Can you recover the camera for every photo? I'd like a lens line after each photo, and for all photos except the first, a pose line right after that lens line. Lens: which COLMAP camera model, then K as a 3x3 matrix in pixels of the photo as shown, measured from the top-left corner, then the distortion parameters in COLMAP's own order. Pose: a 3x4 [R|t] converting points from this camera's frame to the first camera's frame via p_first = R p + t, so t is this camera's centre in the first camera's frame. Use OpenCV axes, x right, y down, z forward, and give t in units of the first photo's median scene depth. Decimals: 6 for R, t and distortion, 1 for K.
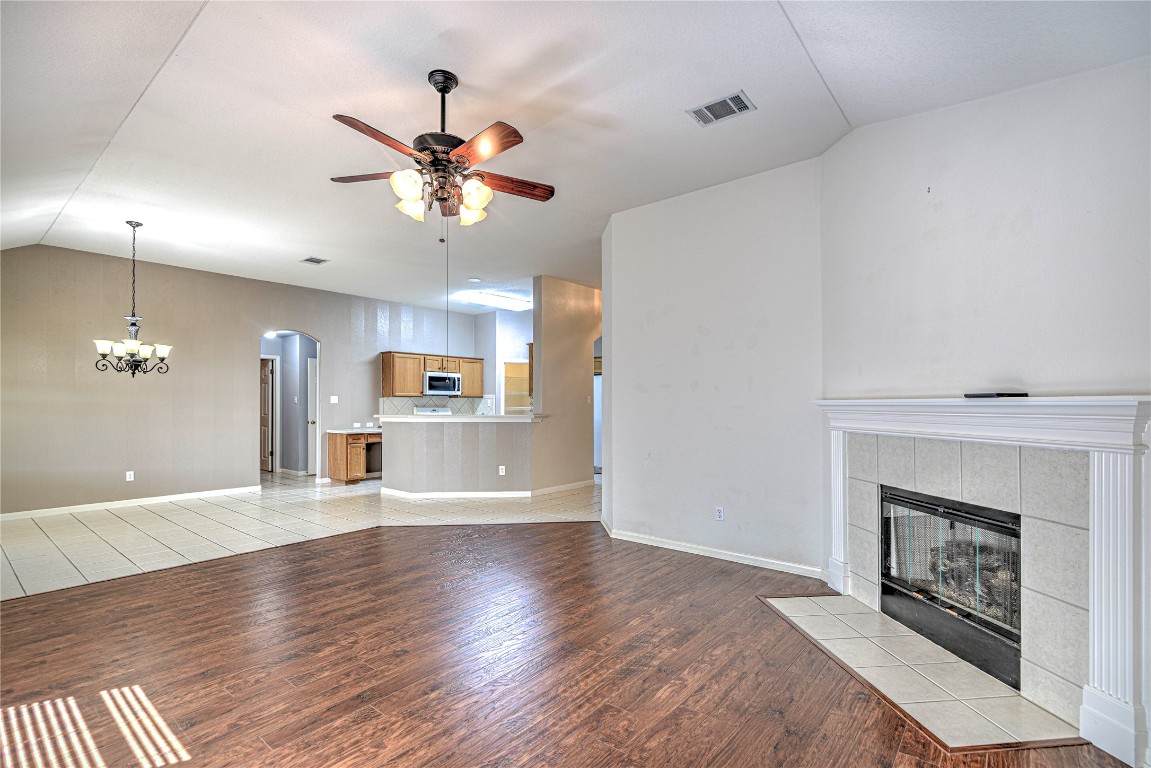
lens RADIAL K [[520.6, 0, 573.2], [0, 520.6, 398.0], [0, 0, 1]] dist [-0.001078, -0.000198]
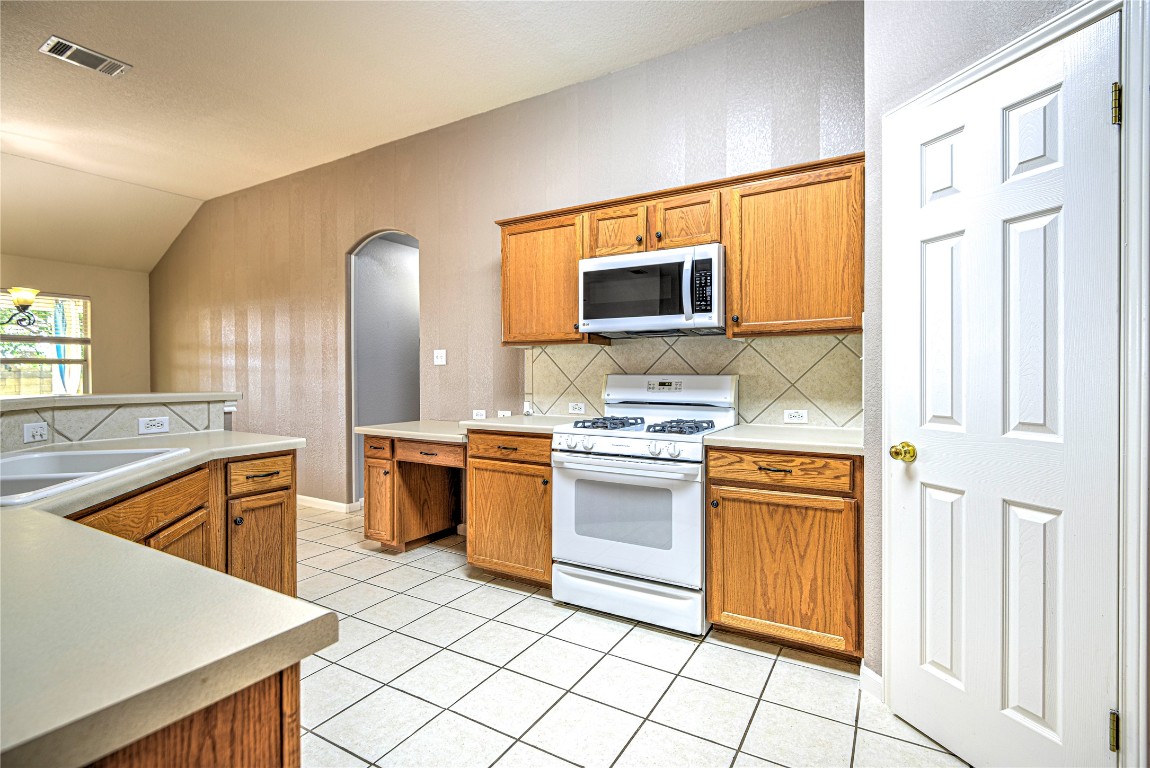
lens RADIAL K [[525.1, 0, 595.2], [0, 525.1, 383.6], [0, 0, 1]] dist [0.001234, 0.000076]
pose [[0.160138, 0.022424, -0.986840, 0.037424], [0.013321, 0.999602, 0.024875, 0.019337], [0.987005, -0.017129, 0.159775, 1.189553]]
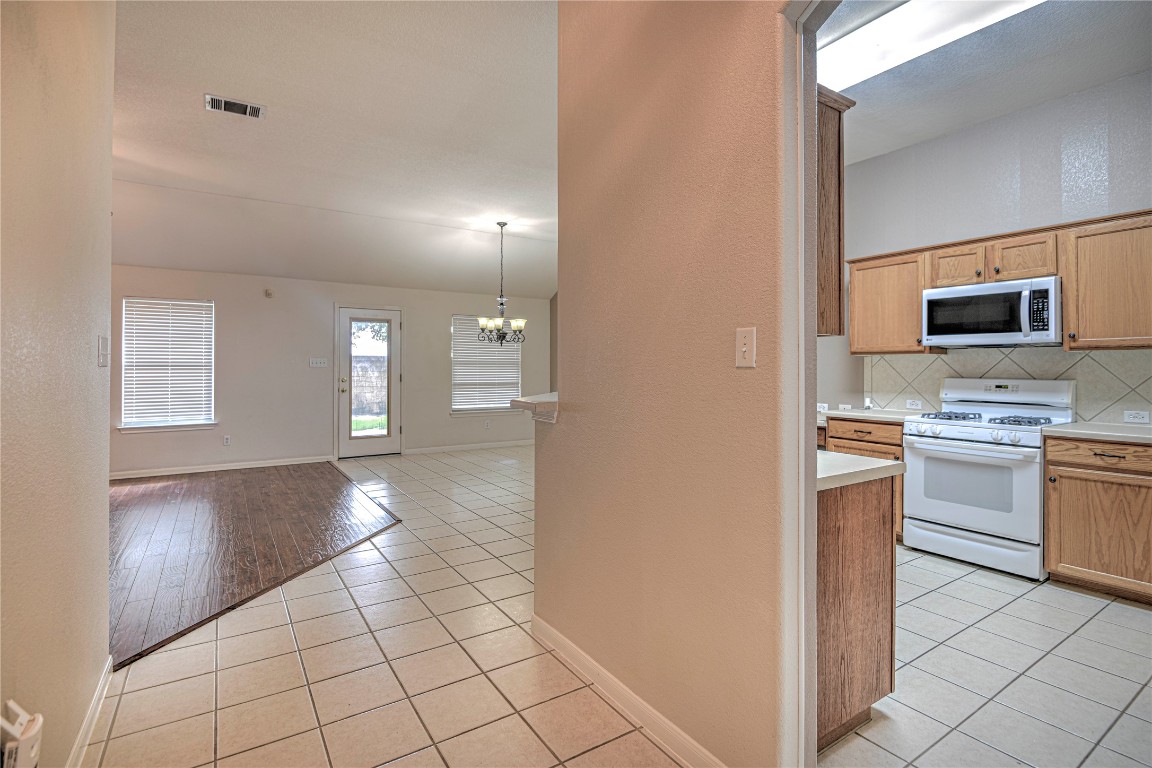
lens RADIAL K [[554.0, 0, 605.4], [0, 554.0, 364.2], [0, 0, 1]] dist [-0.016610, -0.001360]
pose [[-0.288914, -0.003269, -0.957350, 0.245334], [0.008362, 0.999947, -0.005938, 0.009483], [0.957319, -0.009721, -0.288871, 1.101542]]
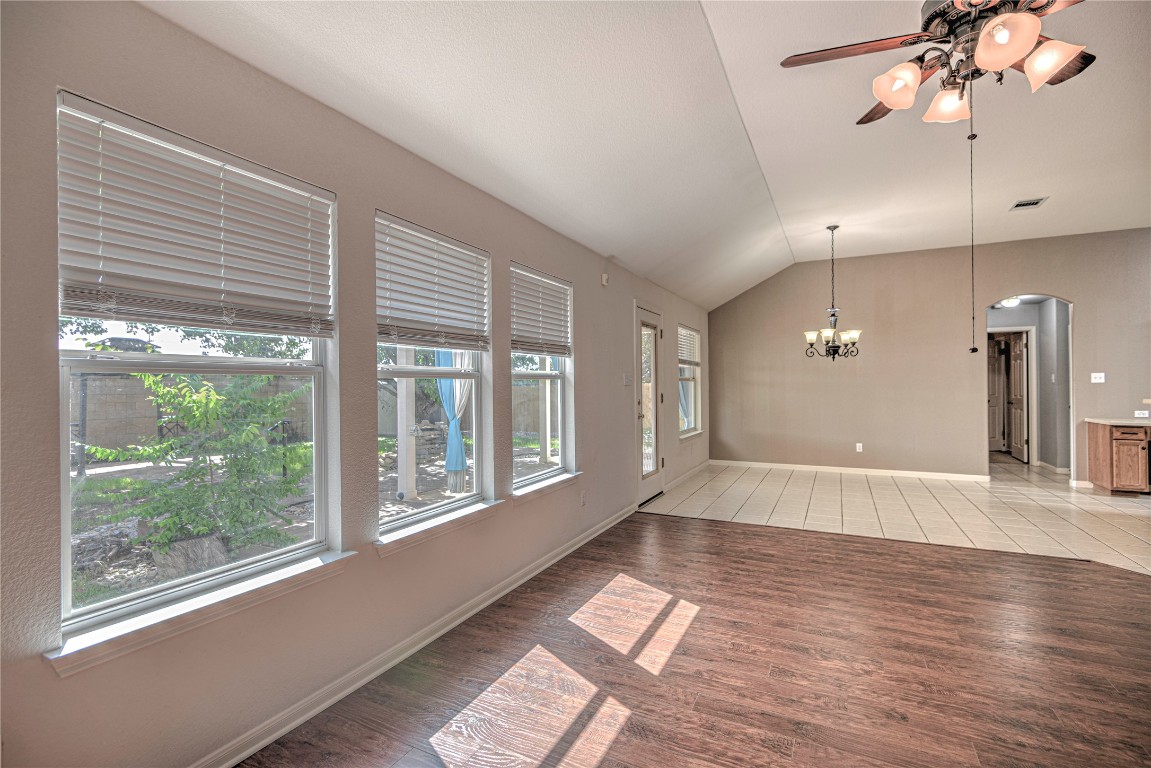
lens RADIAL K [[525.6, 0, 595.7], [0, 525.6, 383.6], [0, 0, 1]] dist [0.001234, 0.000076]
pose [[0.243422, -0.002158, -0.969918, 0.104908], [0.013501, 0.999908, 0.001164, 0.001129], [0.969826, -0.013378, 0.243429, 0.139209]]
